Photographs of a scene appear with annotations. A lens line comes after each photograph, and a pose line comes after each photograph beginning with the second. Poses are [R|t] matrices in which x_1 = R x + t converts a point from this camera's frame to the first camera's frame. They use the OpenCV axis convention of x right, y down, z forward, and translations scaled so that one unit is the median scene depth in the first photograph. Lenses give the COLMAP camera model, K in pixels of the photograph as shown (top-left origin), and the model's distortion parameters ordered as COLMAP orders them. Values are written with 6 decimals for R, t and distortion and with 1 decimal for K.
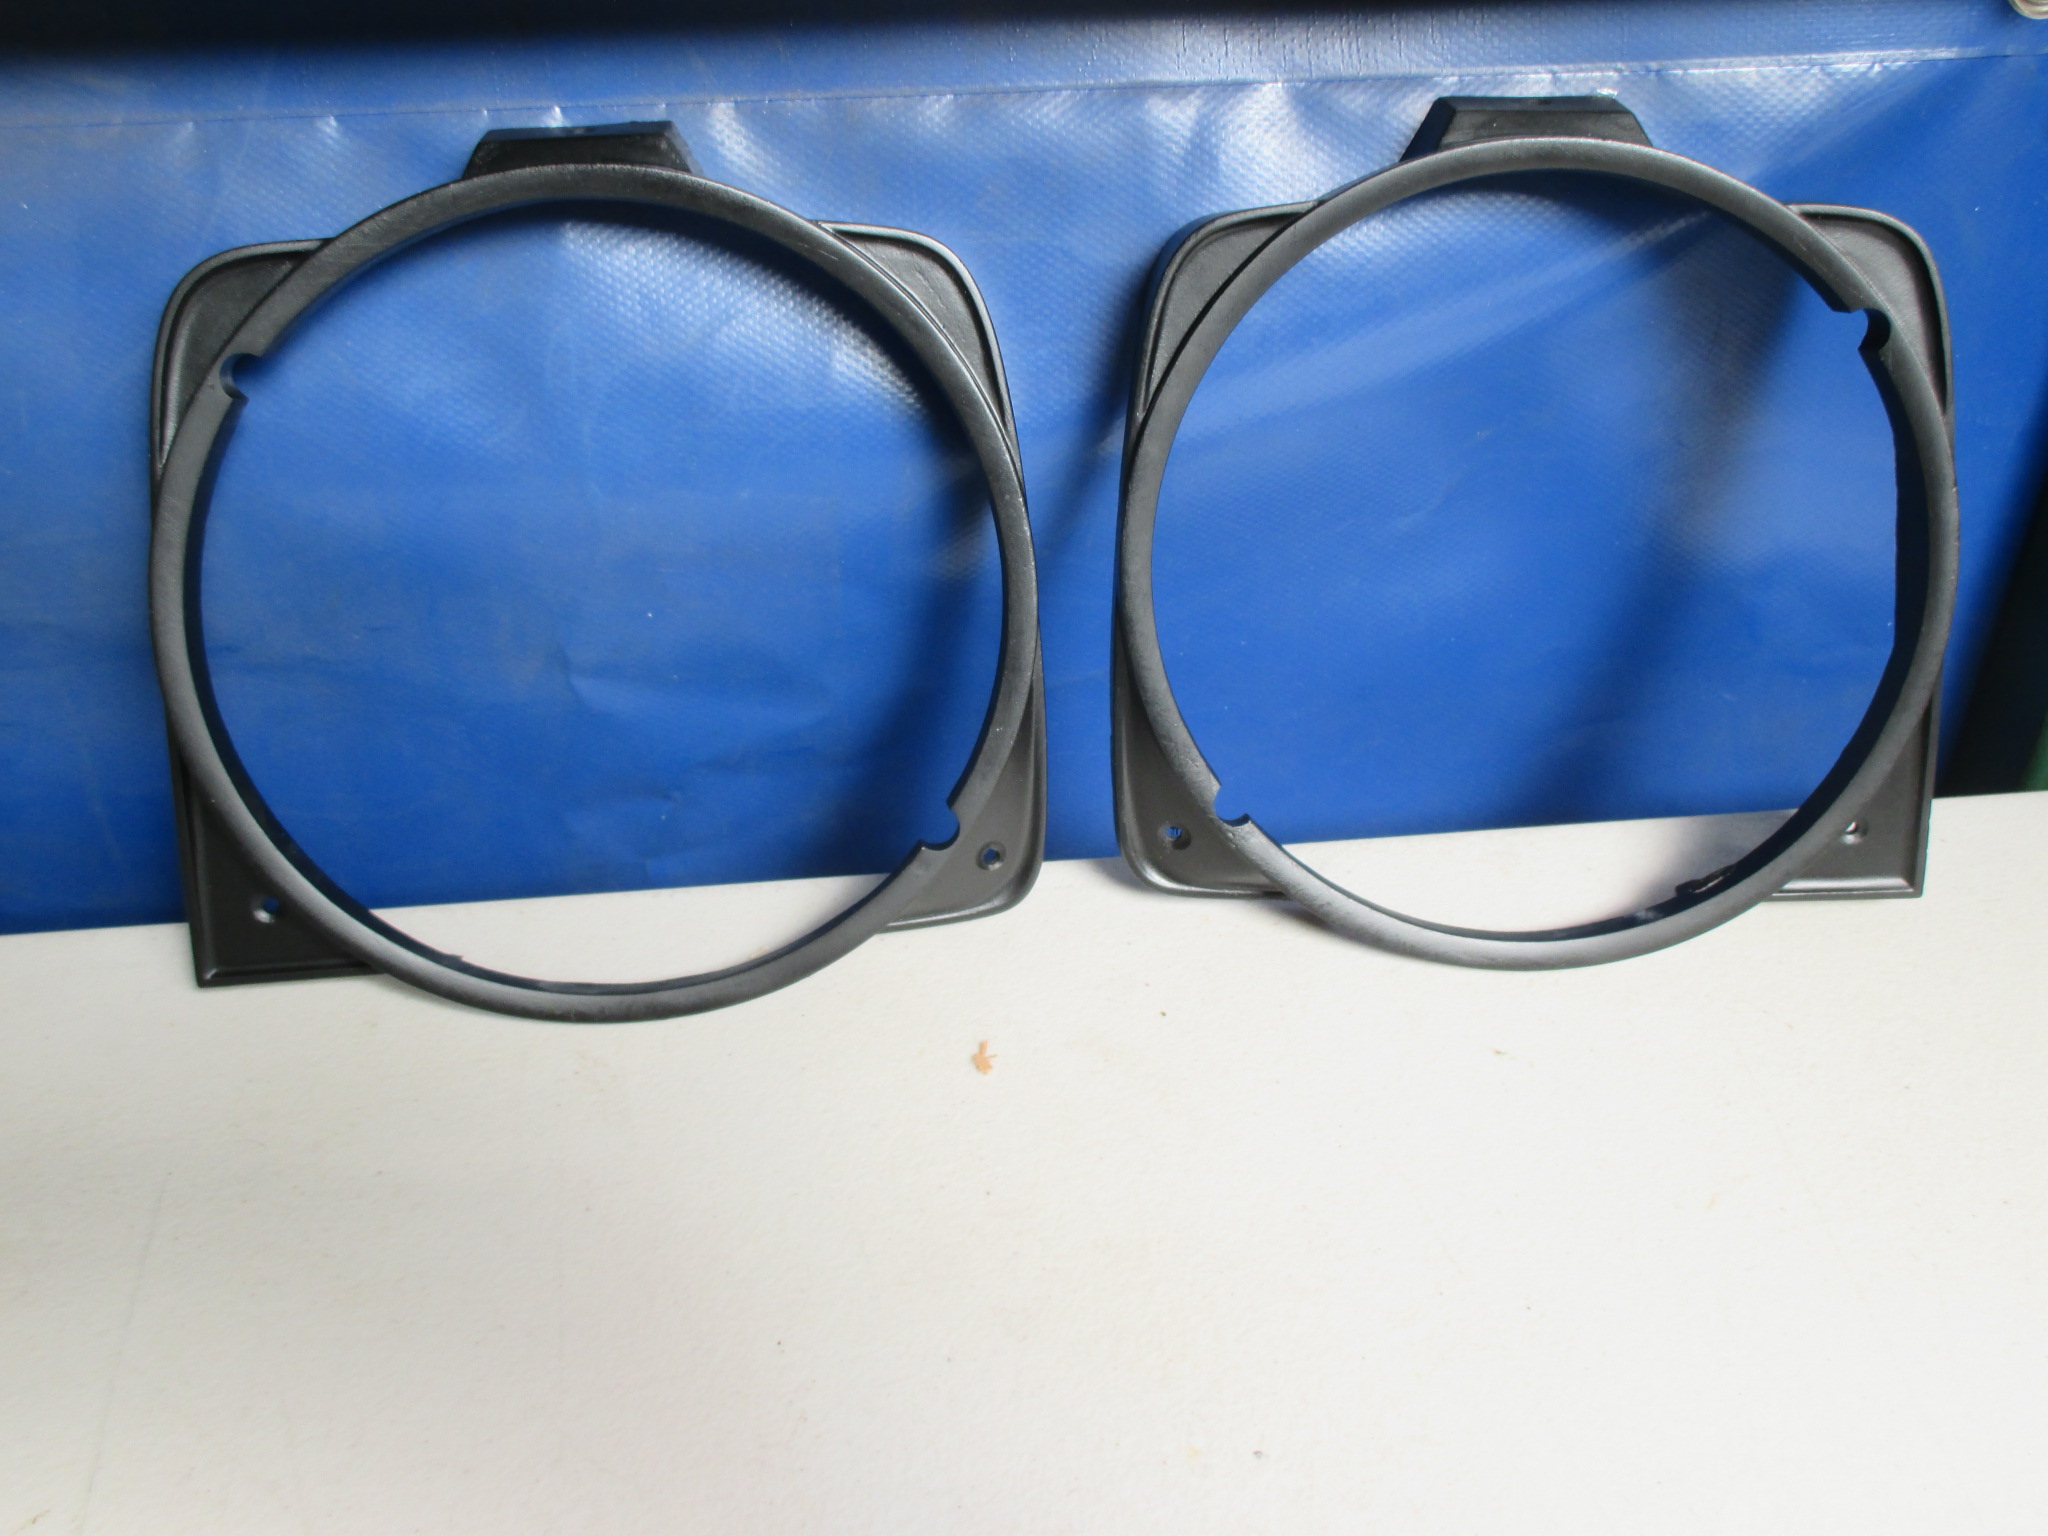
lens RADIAL K [[1979.5, 0, 1024.0], [0, 1979.5, 768.0], [0, 0, 1]] dist [-0.053638, -0.017013]
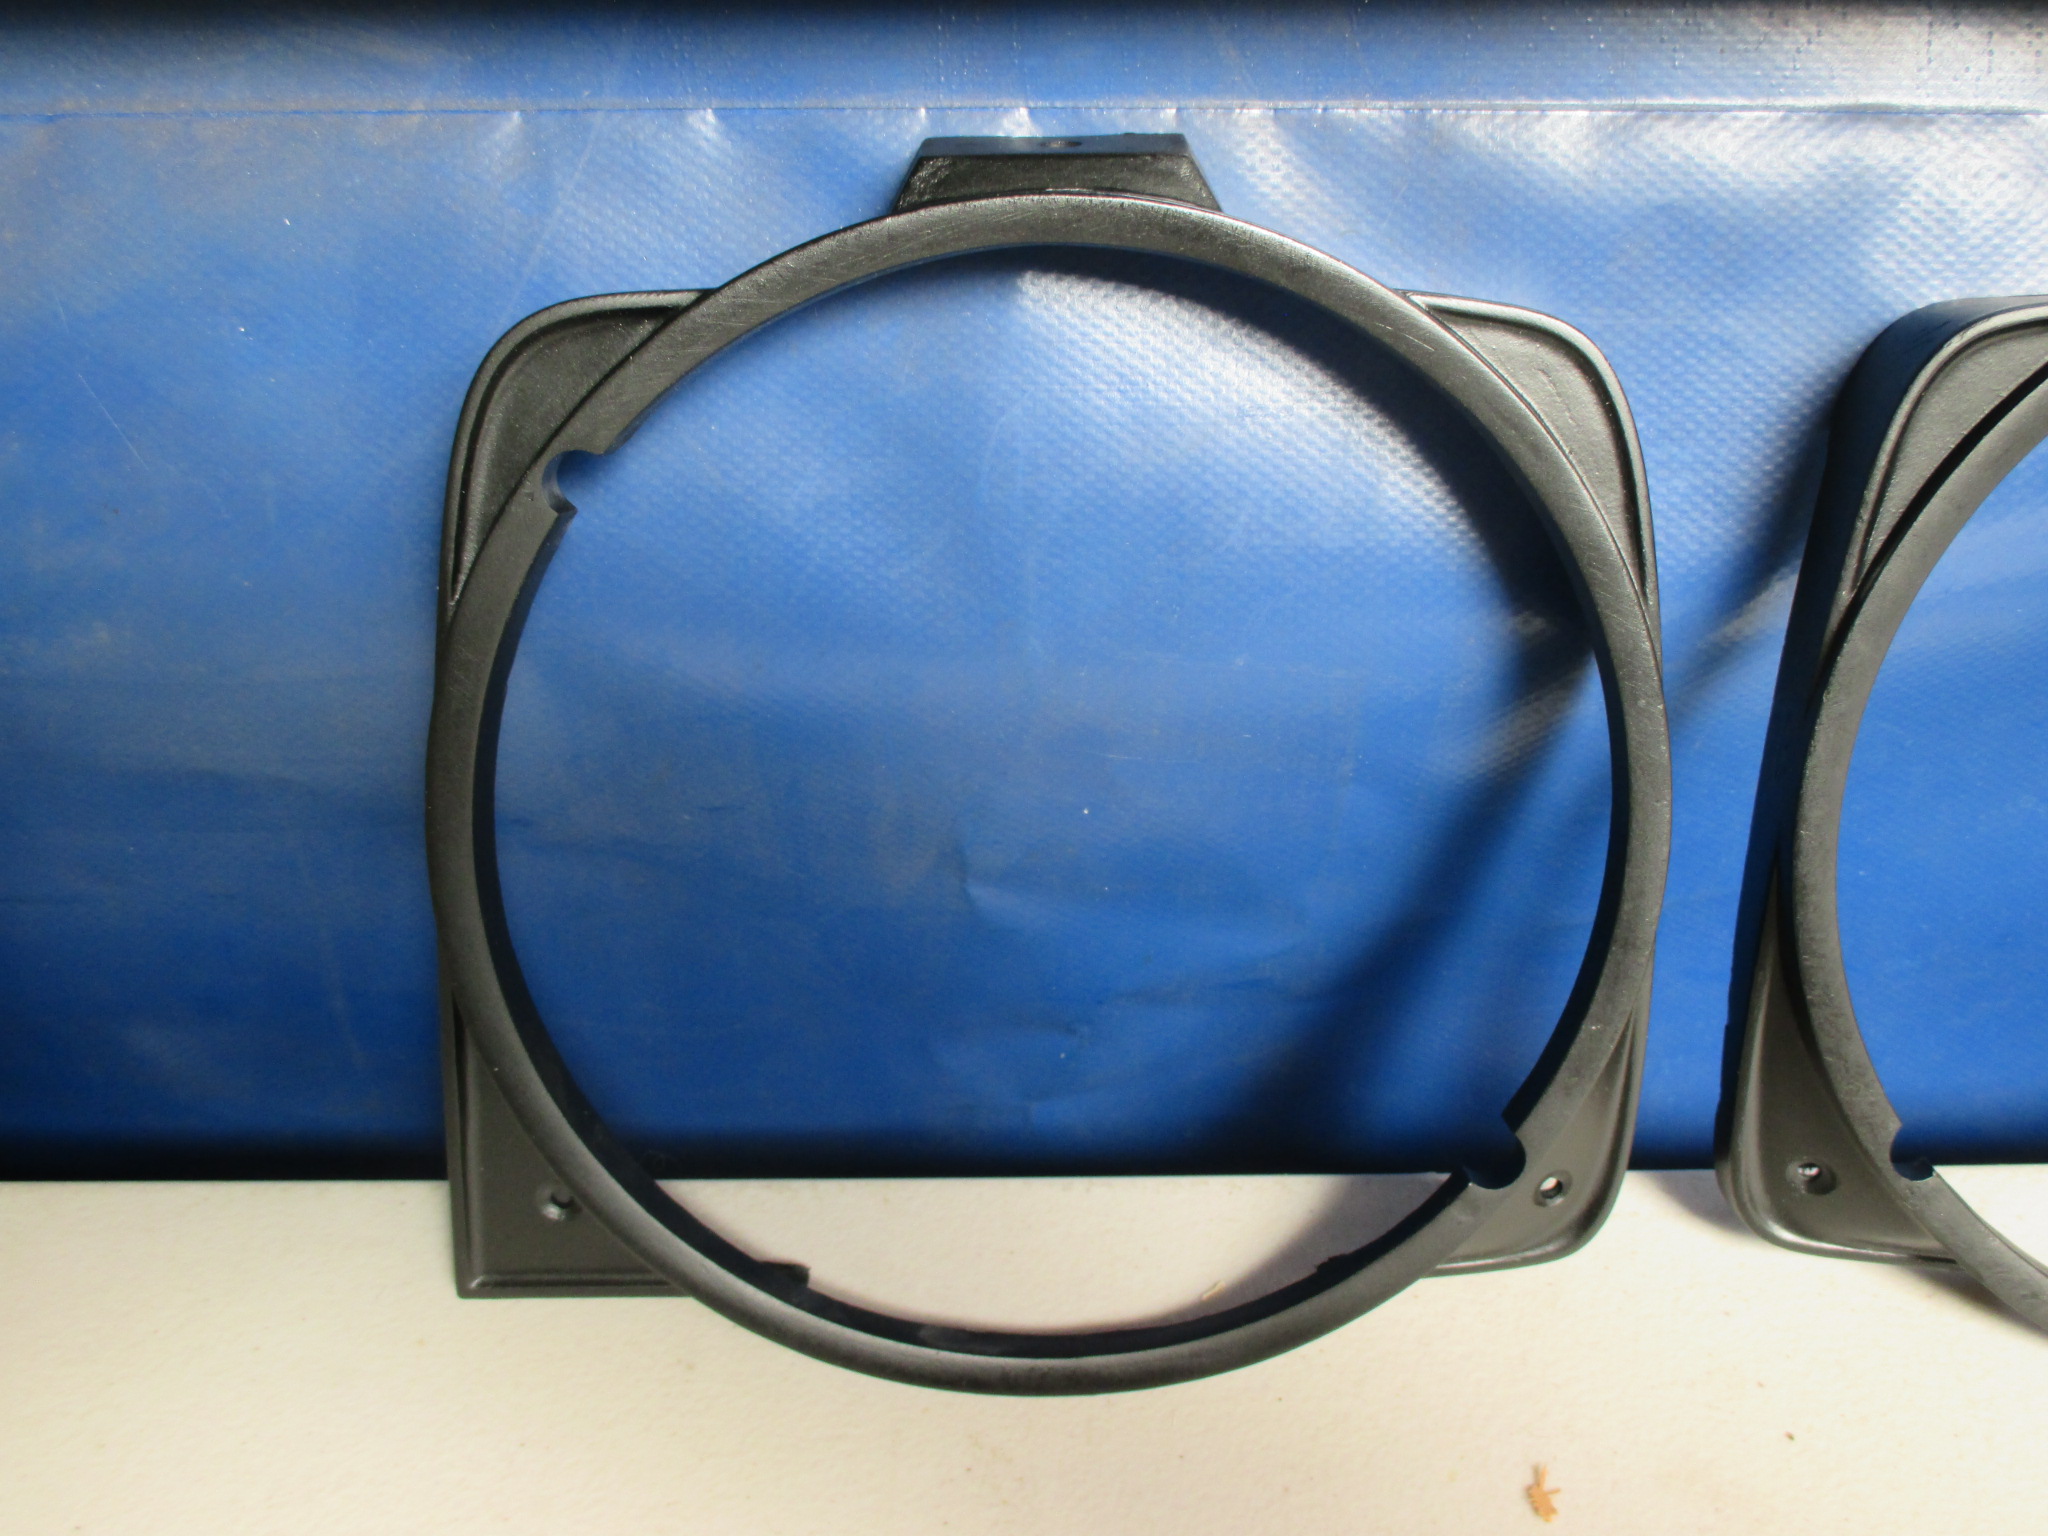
lens RADIAL K [[1979.5, 0, 1024.0], [0, 1979.5, 768.0], [0, 0, 1]] dist [-0.053638, -0.017013]
pose [[0.992105, 0.063598, -0.108090, -0.144137], [-0.062754, 0.997966, 0.011196, -0.106414], [0.108582, -0.004324, 0.994078, 0.290986]]
